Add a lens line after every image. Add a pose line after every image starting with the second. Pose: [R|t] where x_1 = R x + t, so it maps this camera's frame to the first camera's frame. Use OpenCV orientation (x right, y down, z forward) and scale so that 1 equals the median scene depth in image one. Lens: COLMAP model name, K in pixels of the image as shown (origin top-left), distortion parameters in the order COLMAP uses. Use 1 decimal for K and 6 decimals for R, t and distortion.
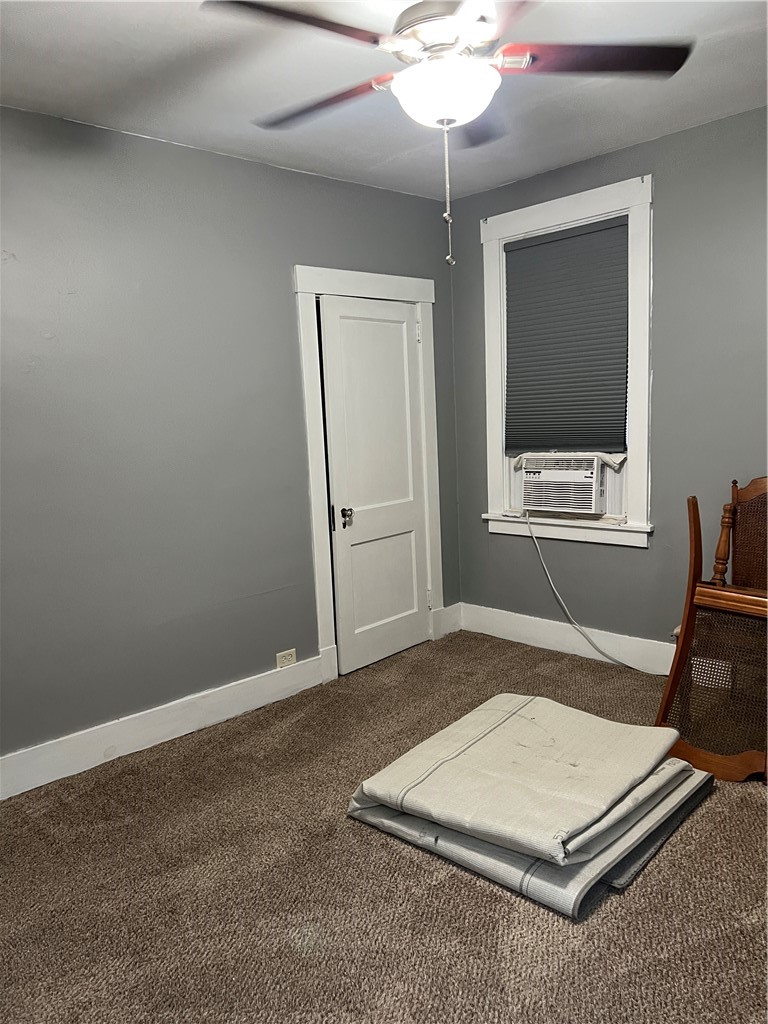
lens RADIAL K [[770.9, 0, 385.6], [0, 770.9, 510.2], [0, 0, 1]] dist [0.052405, -0.049325]
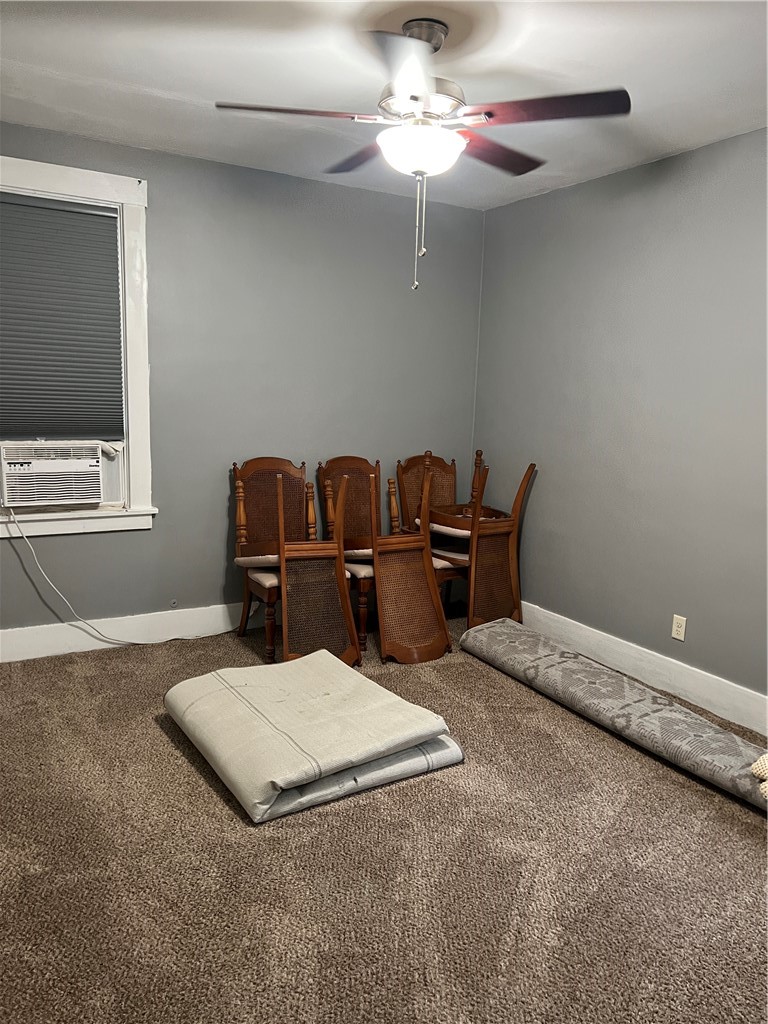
lens RADIAL K [[770.9, 0, 386.8], [0, 770.9, 514.5], [0, 0, 1]] dist [0.052405, -0.049325]
pose [[0.241736, -0.098720, 0.965307, -0.605959], [0.080215, 0.993439, 0.081509, -0.031868], [-0.967021, 0.057728, 0.248069, 0.401955]]
